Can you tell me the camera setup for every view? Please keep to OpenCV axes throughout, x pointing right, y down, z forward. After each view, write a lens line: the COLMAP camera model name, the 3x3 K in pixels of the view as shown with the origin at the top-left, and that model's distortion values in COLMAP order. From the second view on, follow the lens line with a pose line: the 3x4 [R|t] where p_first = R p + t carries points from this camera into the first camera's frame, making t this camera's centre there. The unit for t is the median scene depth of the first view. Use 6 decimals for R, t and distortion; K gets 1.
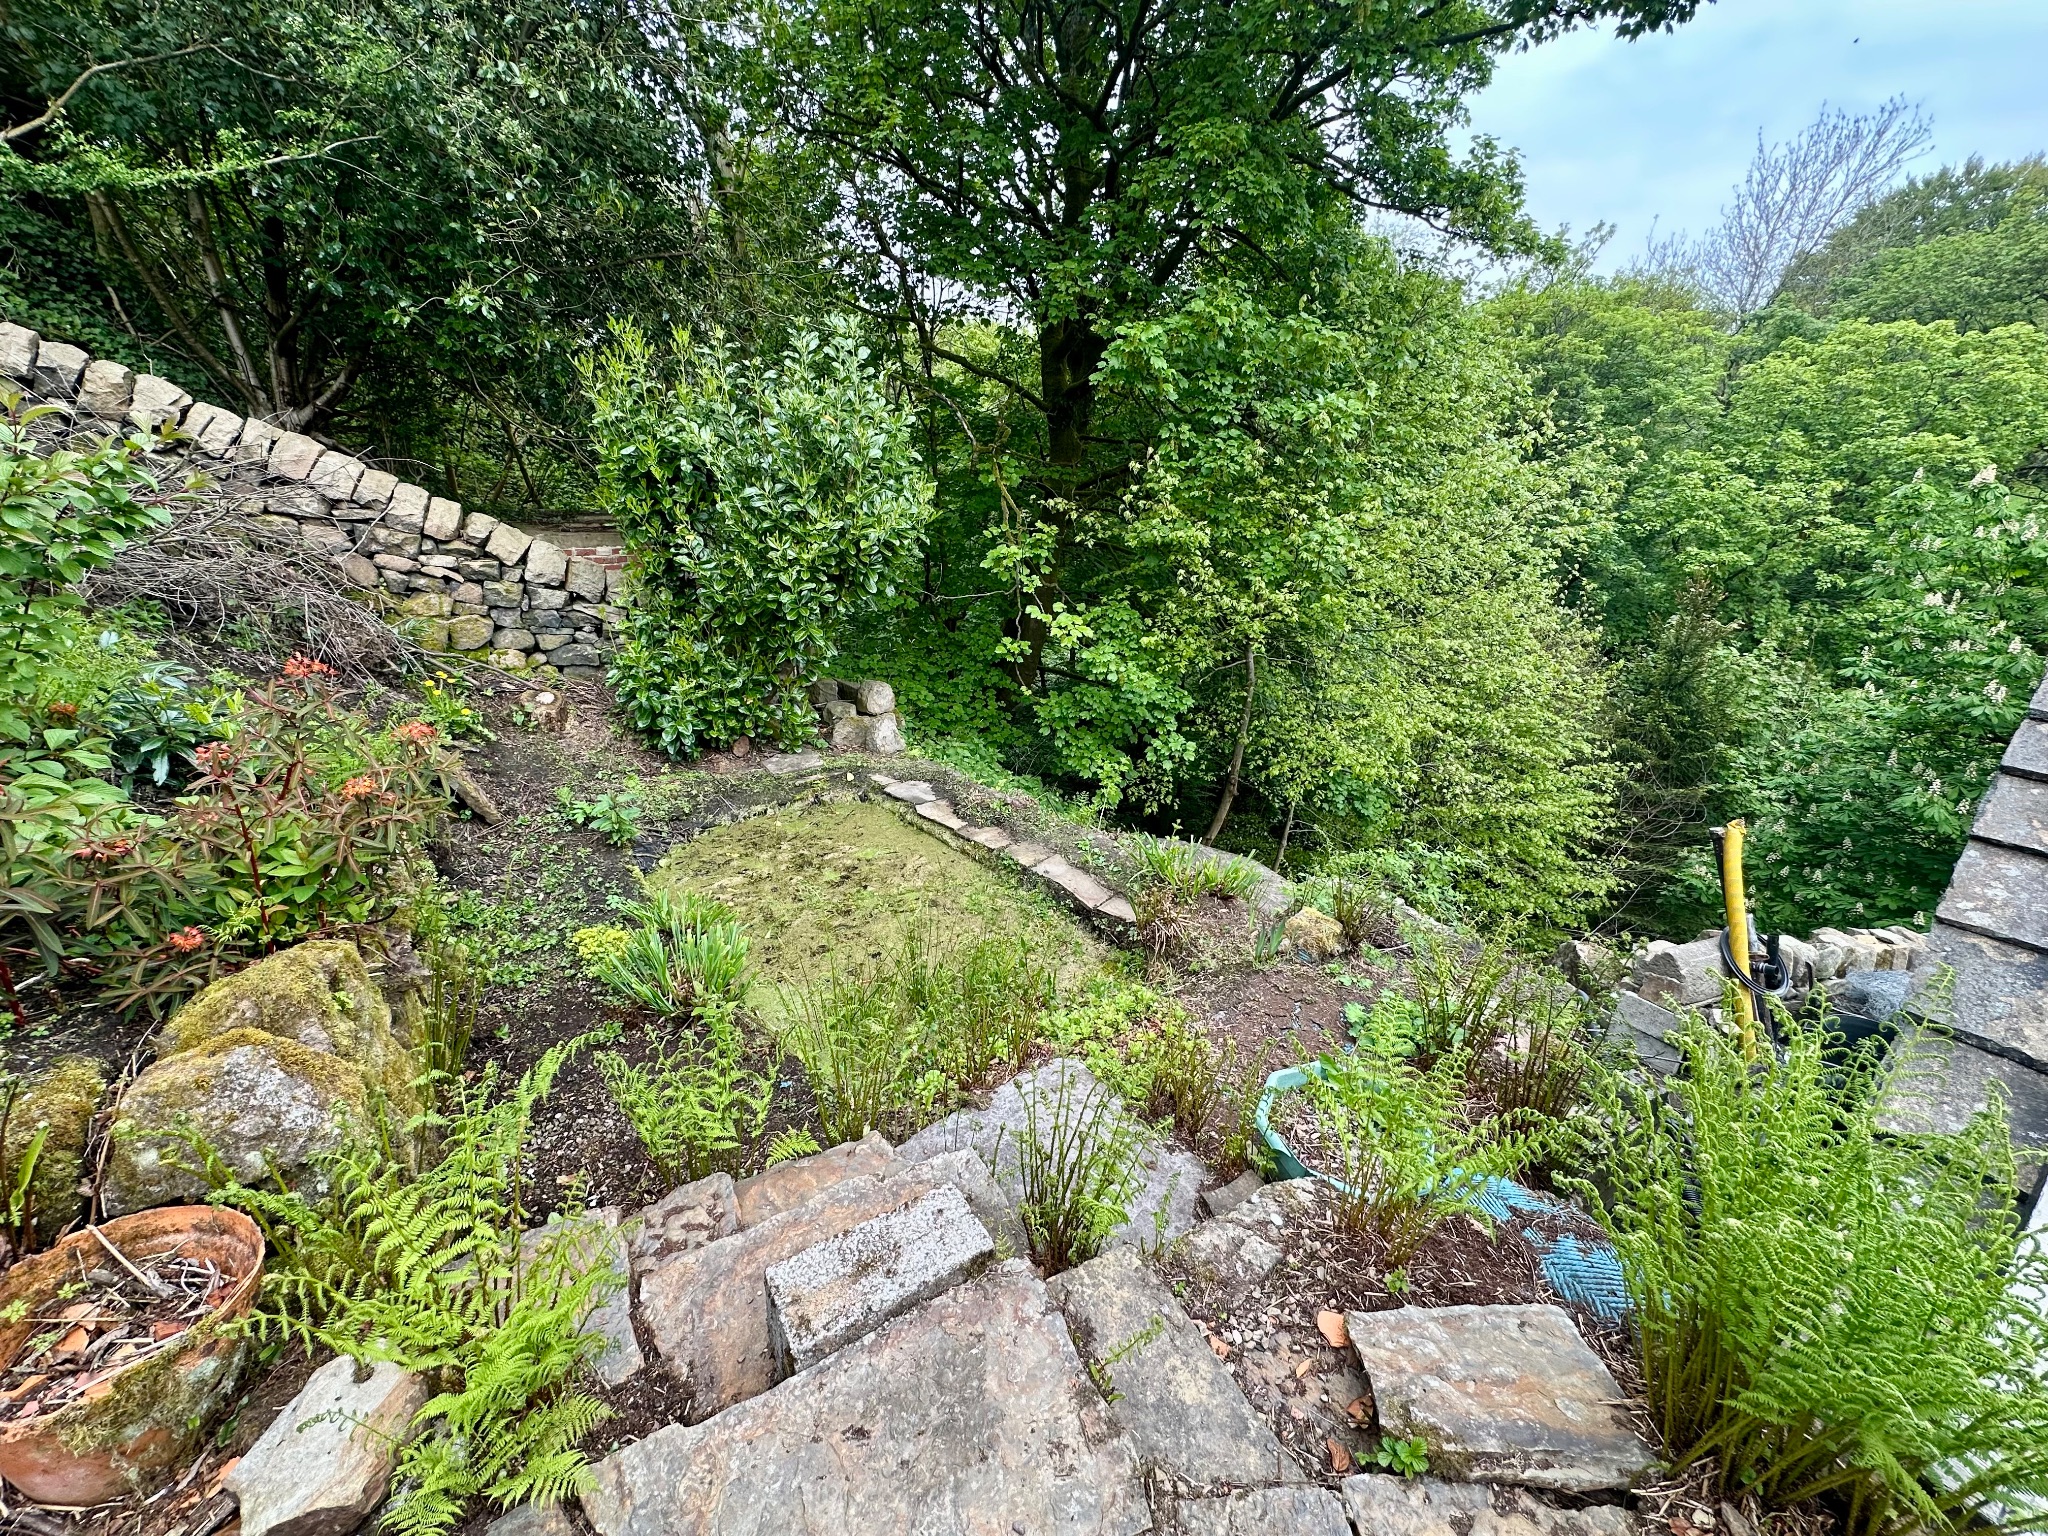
lens RADIAL K [[819.8, 0, 1021.7], [0, 819.8, 770.5], [0, 0, 1]] dist [-0.002185, 0.000113]
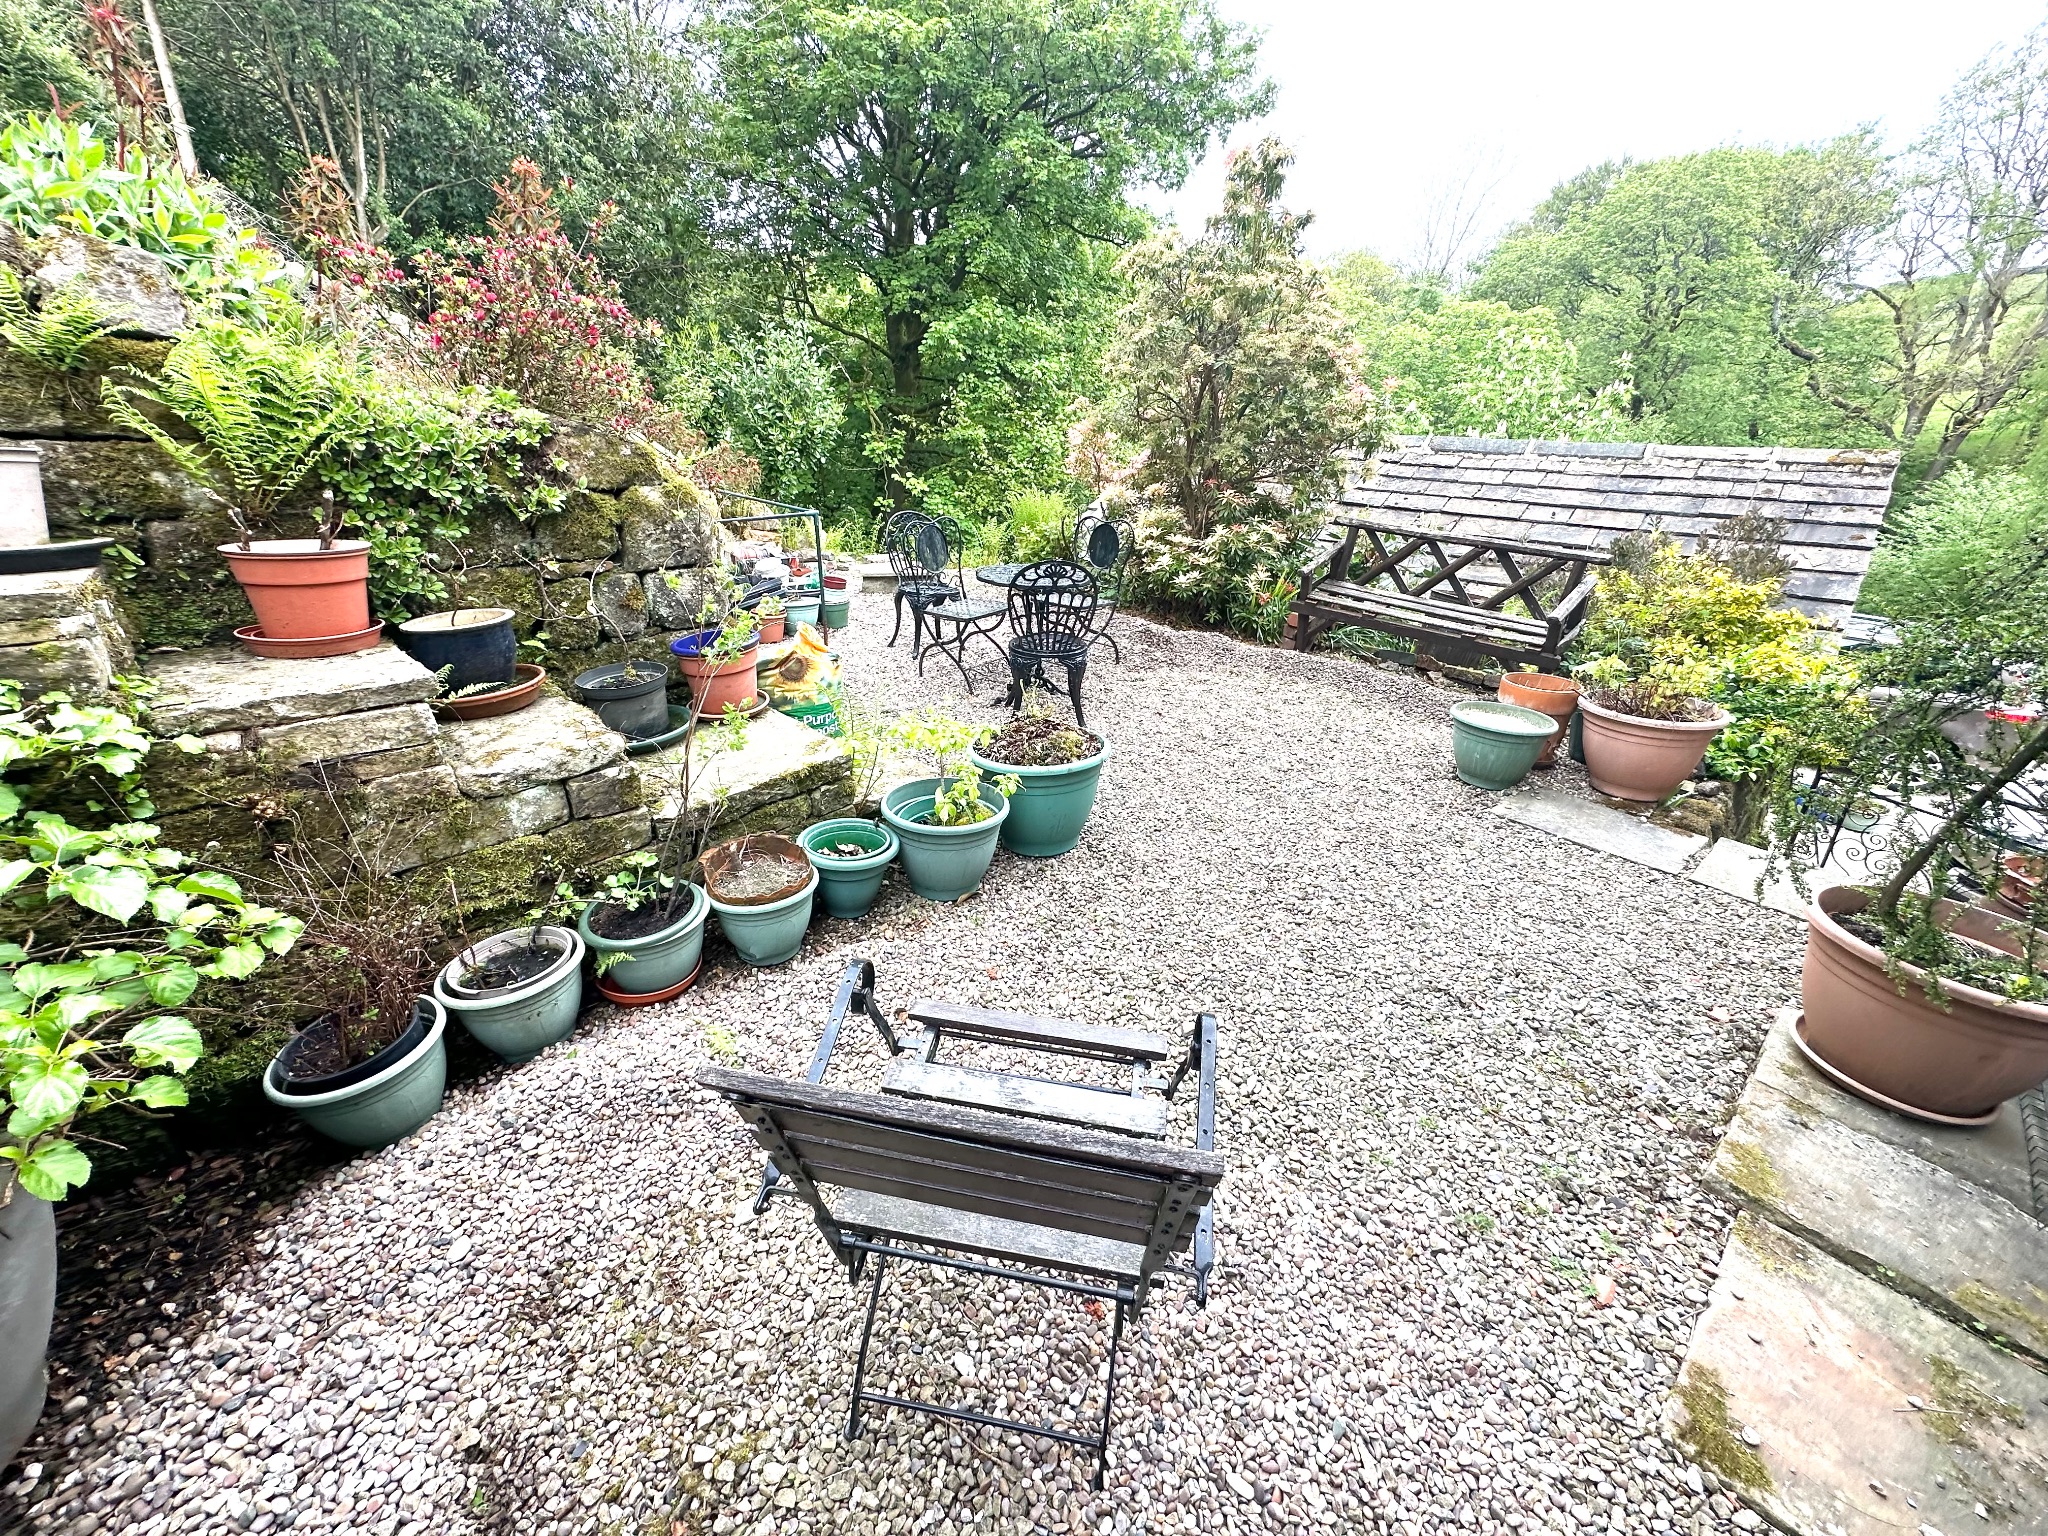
lens RADIAL K [[819.8, 0, 1025.1], [0, 819.8, 760.1], [0, 0, 1]] dist [-0.002185, 0.000113]
pose [[0.981880, -0.067425, 0.177104, -0.075190], [0.056984, 0.996360, 0.063399, 0.369636], [-0.180734, -0.052158, 0.982148, -0.970144]]
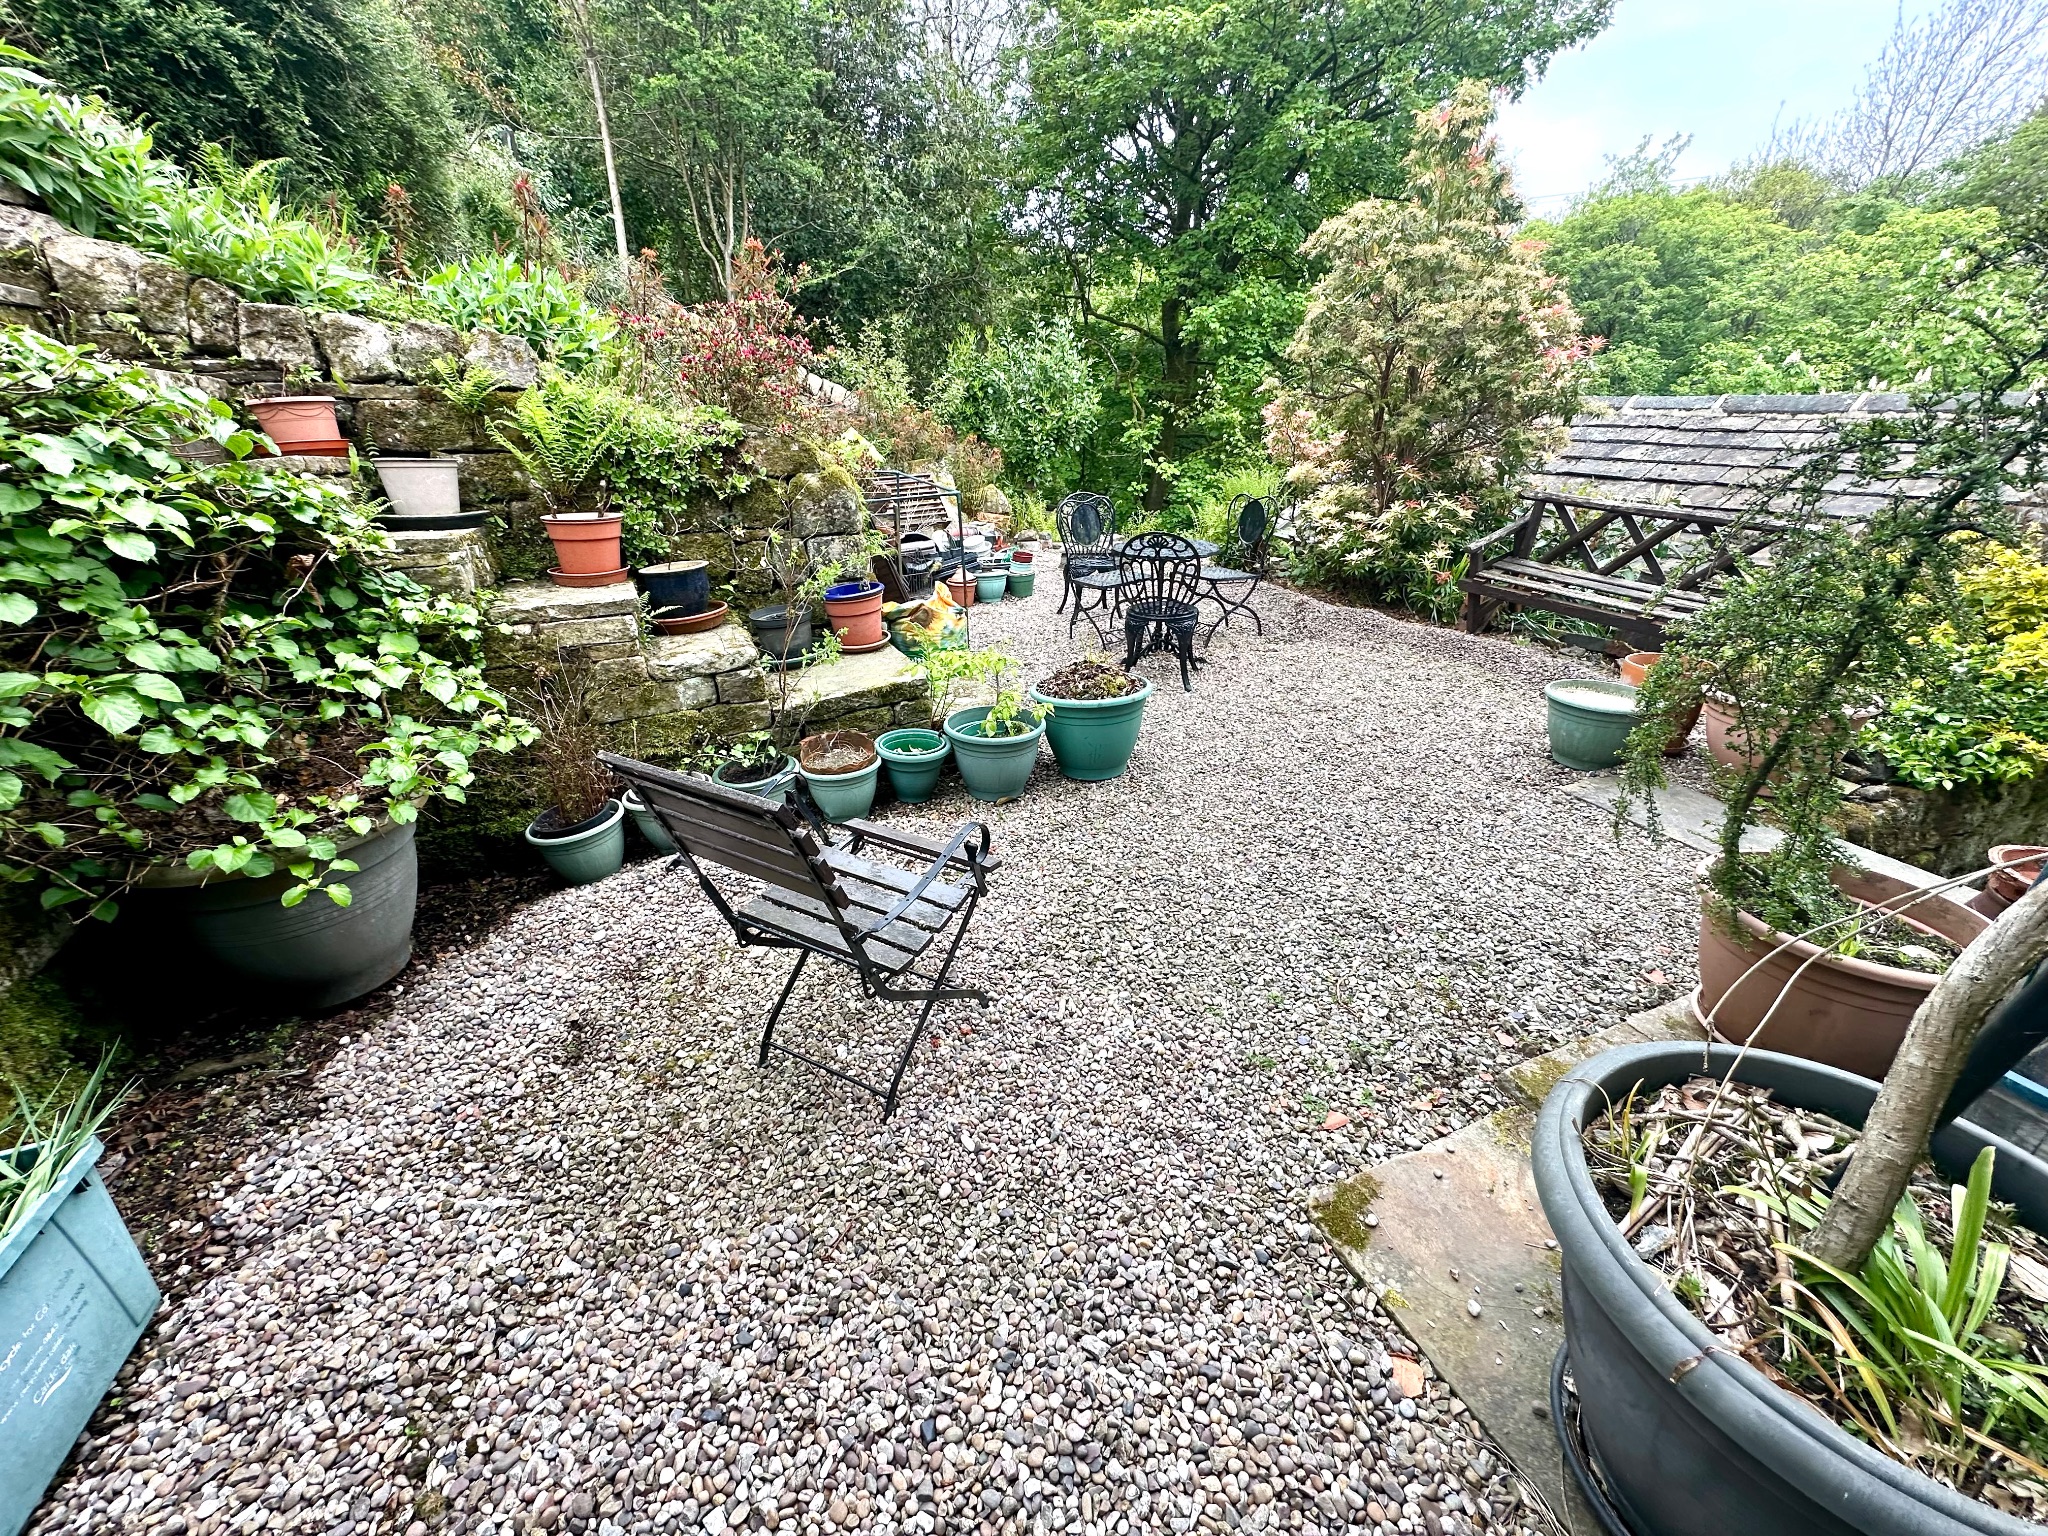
lens RADIAL K [[819.8, 0, 1020.1], [0, 819.8, 759.4], [0, 0, 1]] dist [-0.002185, 0.000113]
pose [[0.987764, 0.019741, -0.154704, 0.031453], [-0.009016, 0.997525, 0.069726, 0.396323], [0.155698, -0.067478, 0.985497, -1.048743]]
